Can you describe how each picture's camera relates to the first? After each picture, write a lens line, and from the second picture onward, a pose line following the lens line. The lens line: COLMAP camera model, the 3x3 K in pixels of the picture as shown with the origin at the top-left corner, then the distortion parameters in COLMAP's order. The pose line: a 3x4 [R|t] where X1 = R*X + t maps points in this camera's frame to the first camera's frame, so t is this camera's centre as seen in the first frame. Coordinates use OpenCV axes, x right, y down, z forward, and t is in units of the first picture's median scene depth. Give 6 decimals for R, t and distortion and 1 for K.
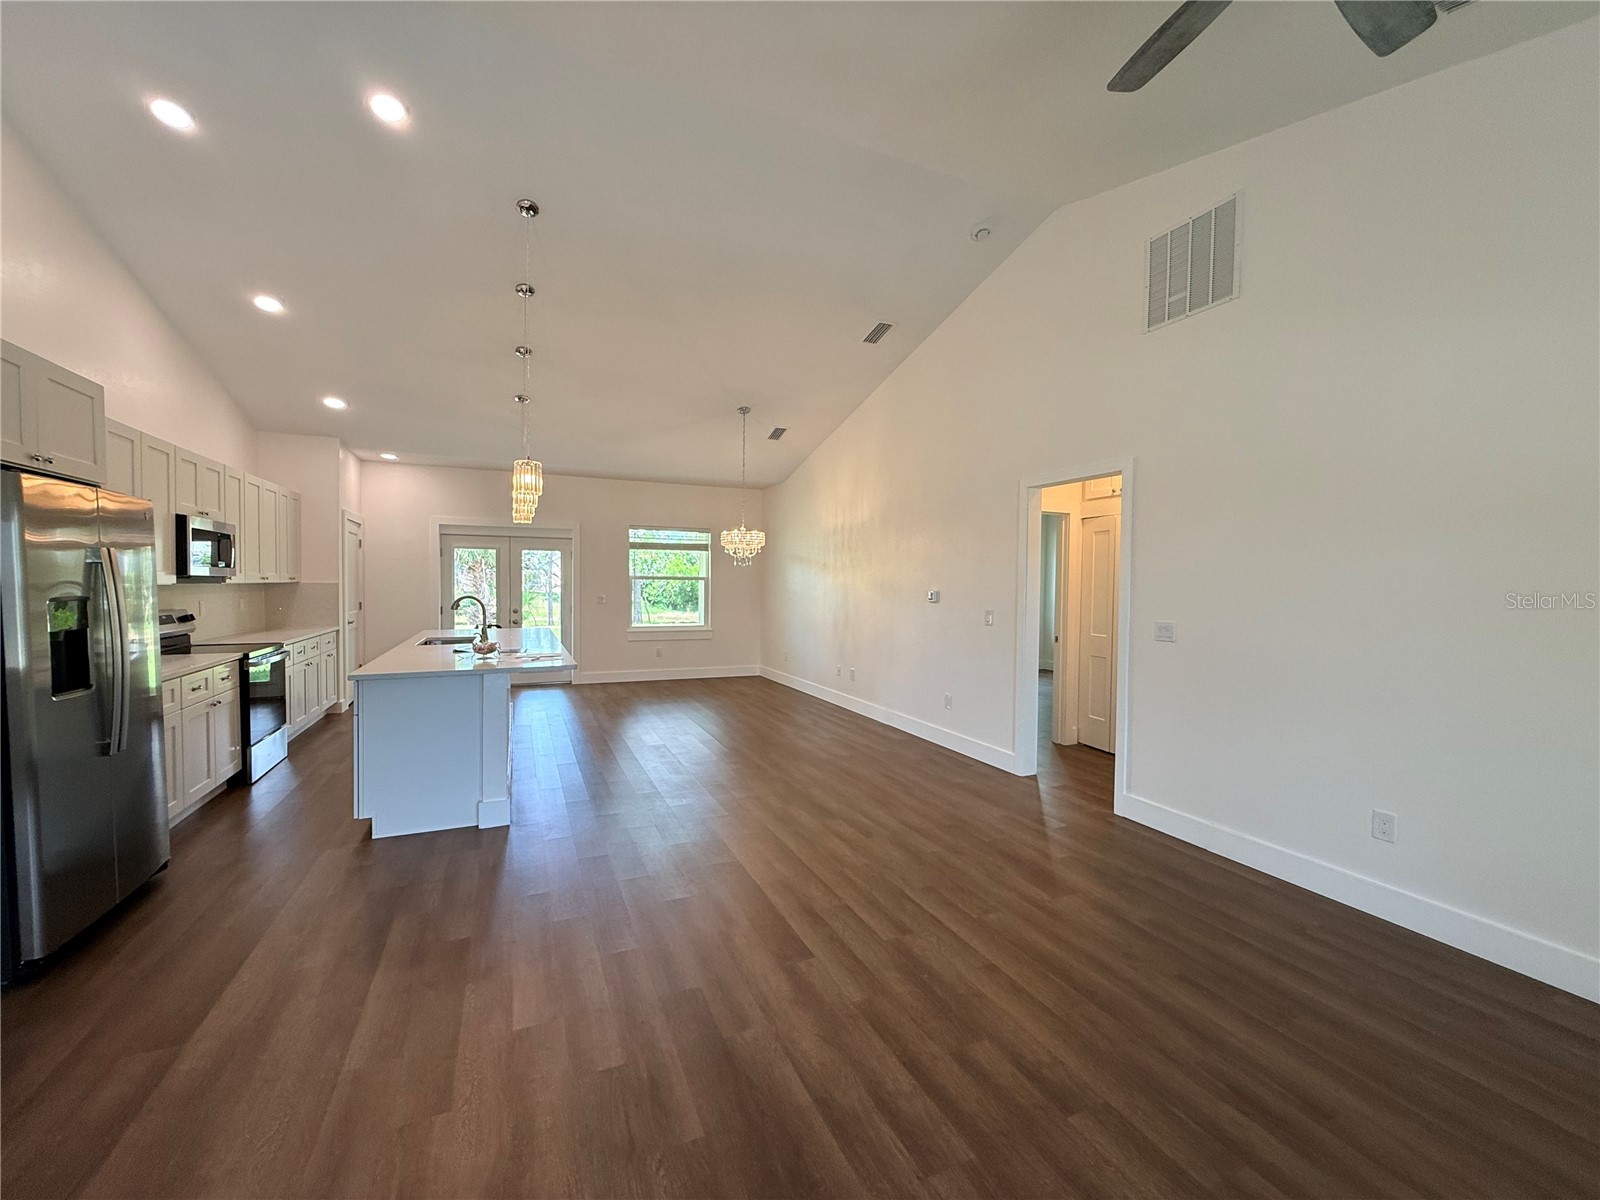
lens RADIAL K [[639.0, 0, 796.3], [0, 639.0, 600.9], [0, 0, 1]] dist [-0.000320, 0.000686]
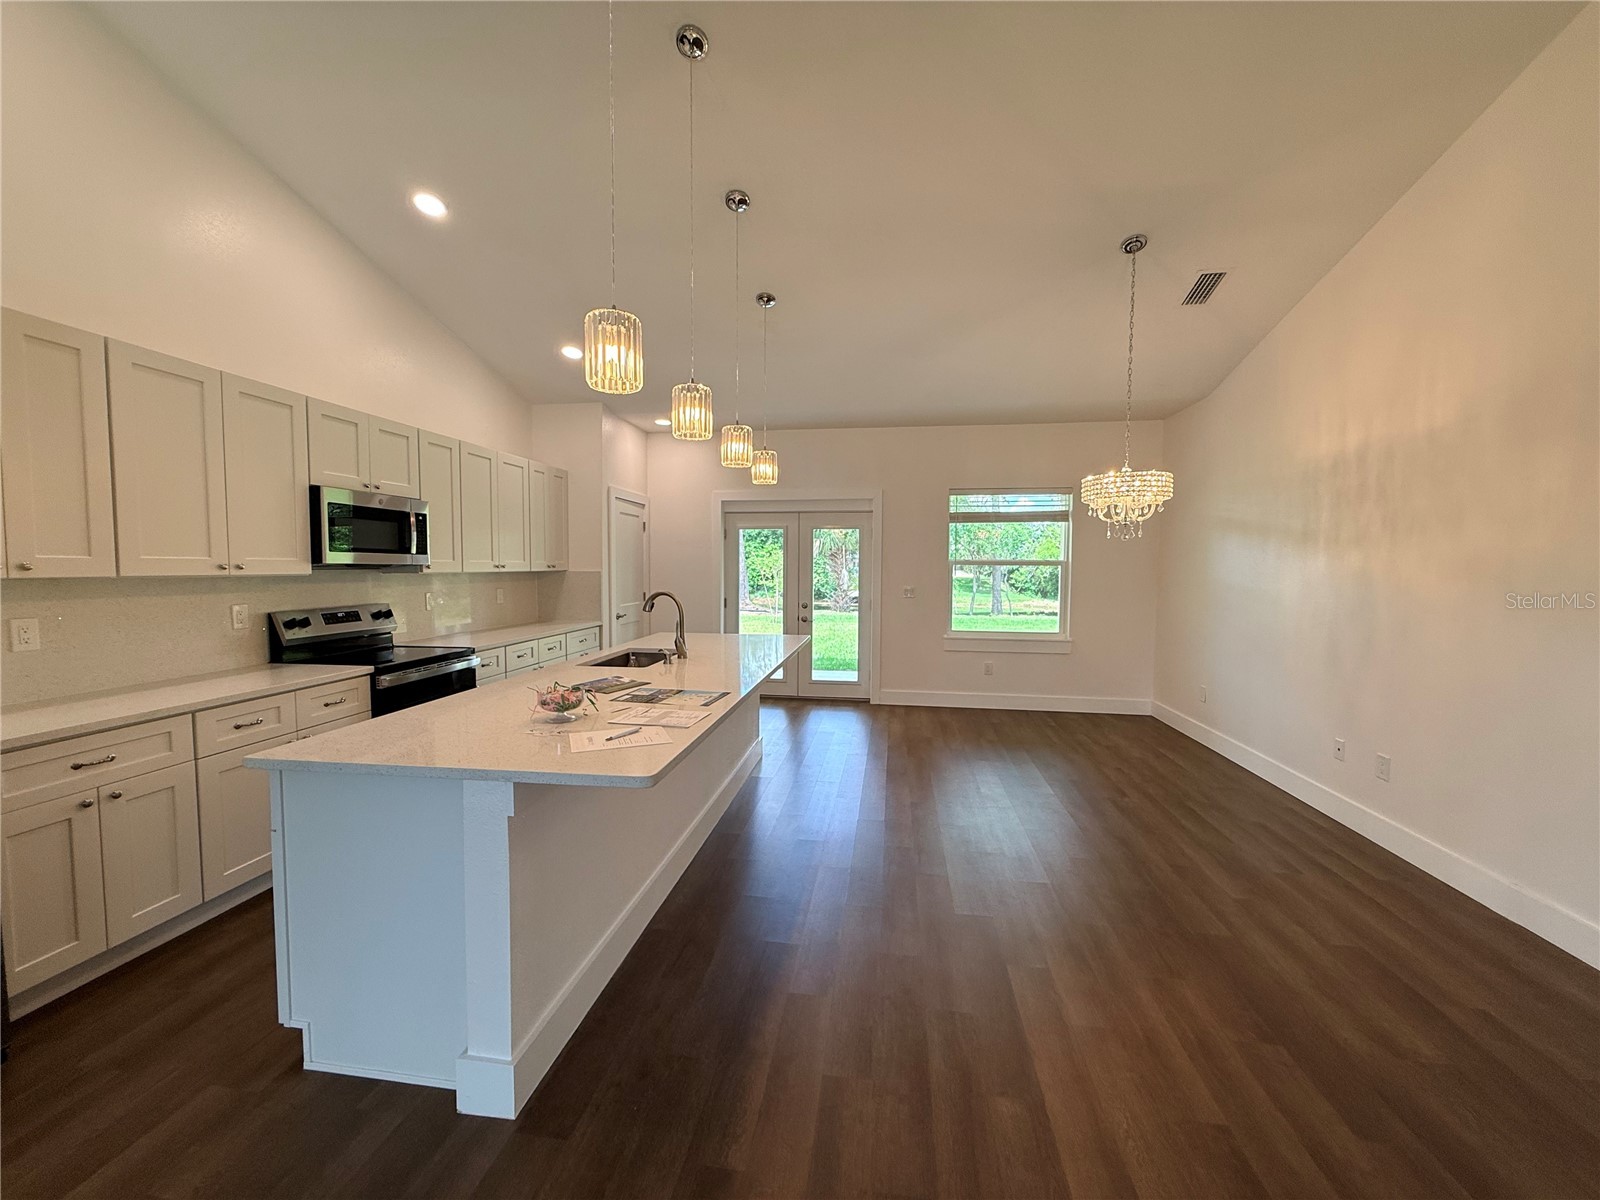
lens RADIAL K [[639.0, 0, 798.1], [0, 639.0, 601.9], [0, 0, 1]] dist [-0.000320, 0.000686]
pose [[0.846854, 0.024861, -0.531244, -0.031007], [-0.011775, 0.999538, 0.028006, -0.014548], [0.531695, -0.017461, 0.846756, 0.424408]]
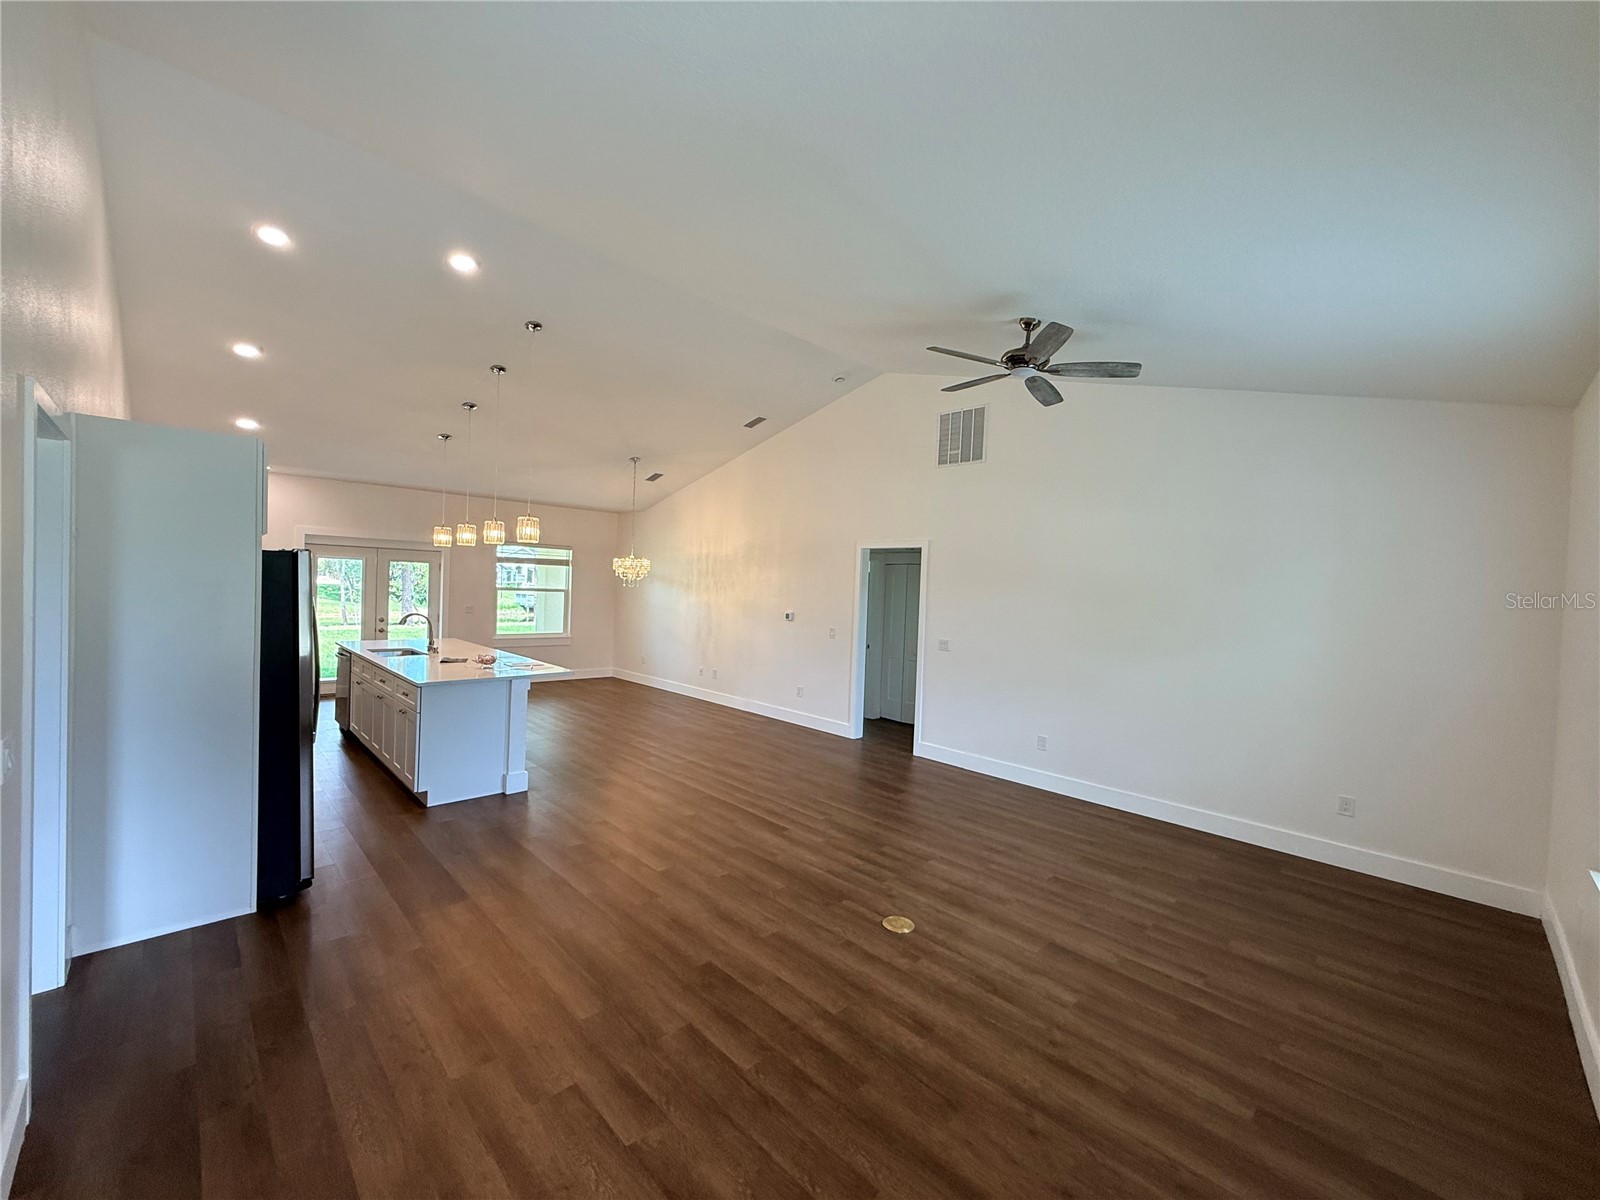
lens RADIAL K [[639.0, 0, 795.4], [0, 639.0, 602.4], [0, 0, 1]] dist [-0.000320, 0.000686]
pose [[0.937076, 0.016969, 0.348712, -0.228342], [-0.018853, 0.999820, 0.002009, -0.035941], [-0.348615, -0.008457, 0.937228, -0.268695]]
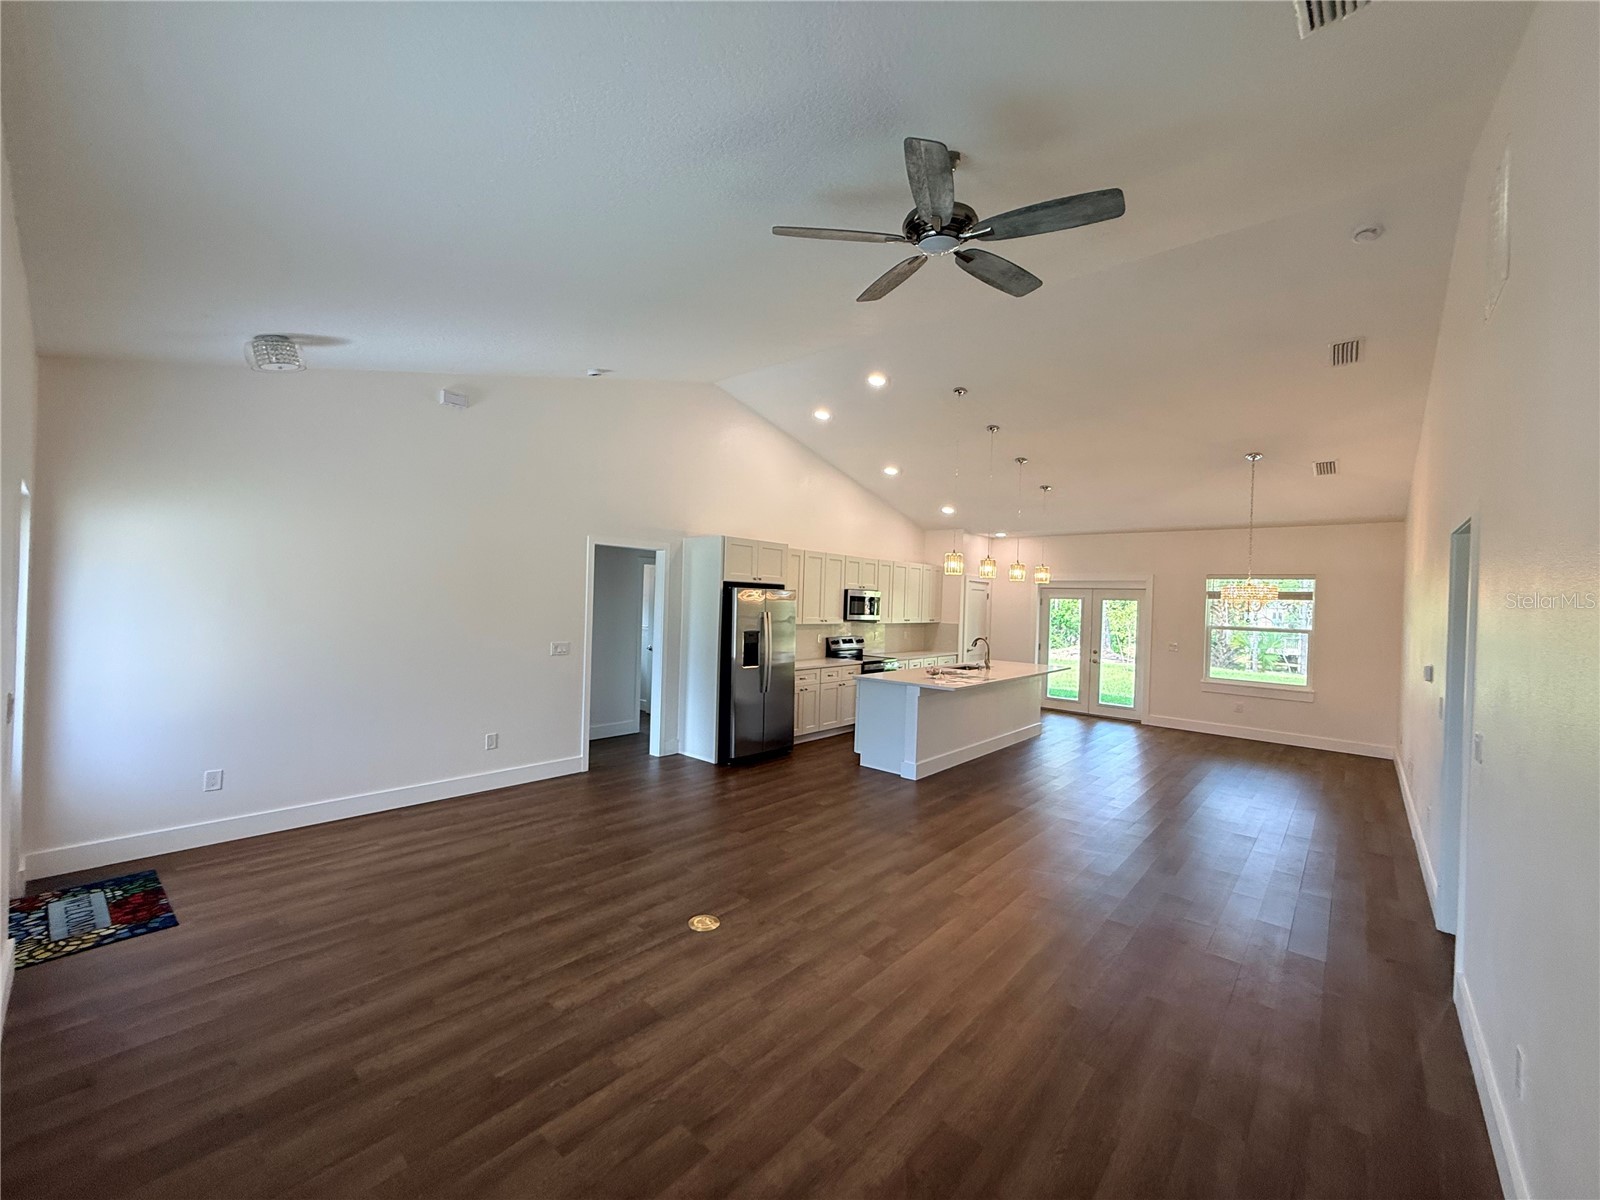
lens RADIAL K [[639.0, 0, 797.1], [0, 639.0, 603.5], [0, 0, 1]] dist [-0.000320, 0.000686]
pose [[0.421129, 0.008680, -0.906959, 0.518125], [-0.053418, 0.998456, -0.015248, -0.033697], [0.905427, 0.054869, 0.420942, 0.010522]]
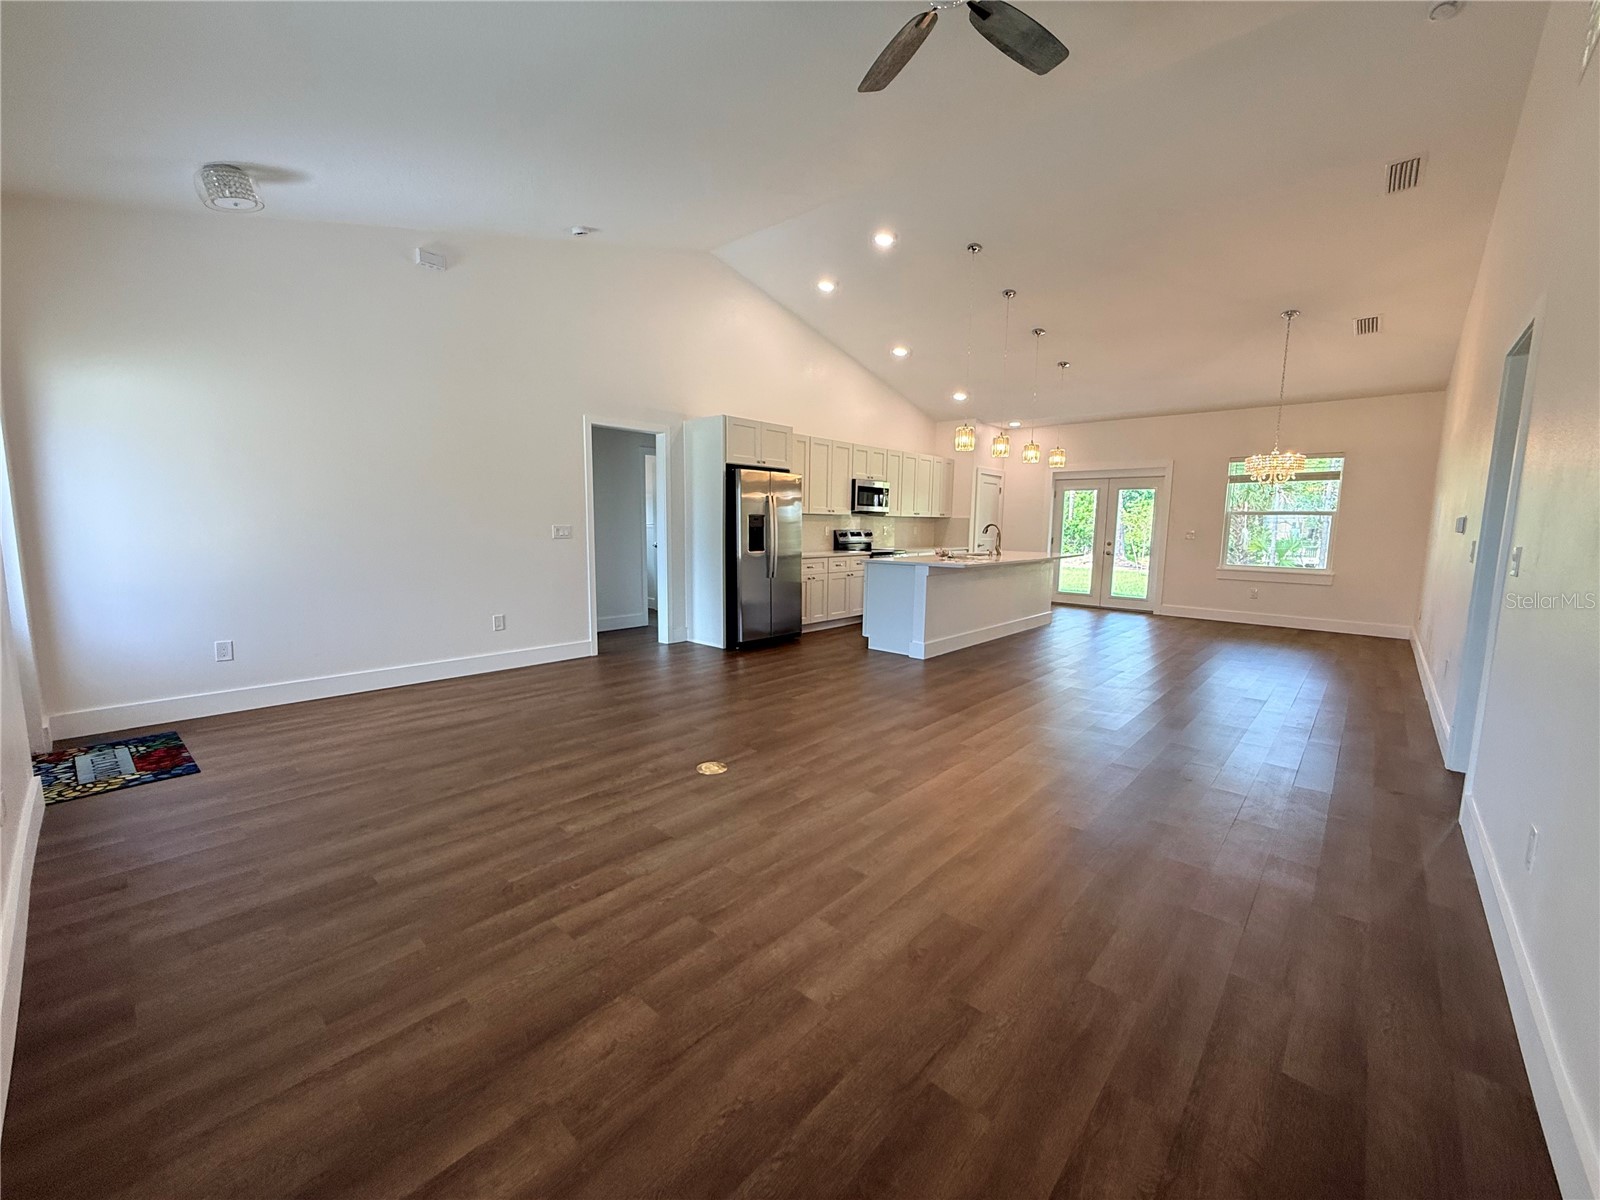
lens RADIAL K [[639.0, 0, 797.0], [0, 639.0, 602.8], [0, 0, 1]] dist [-0.000320, 0.000686]
pose [[0.406937, 0.110477, -0.906751, 0.508649], [-0.035244, 0.993819, 0.105268, 0.027181], [0.912776, -0.010880, 0.408316, 0.025083]]
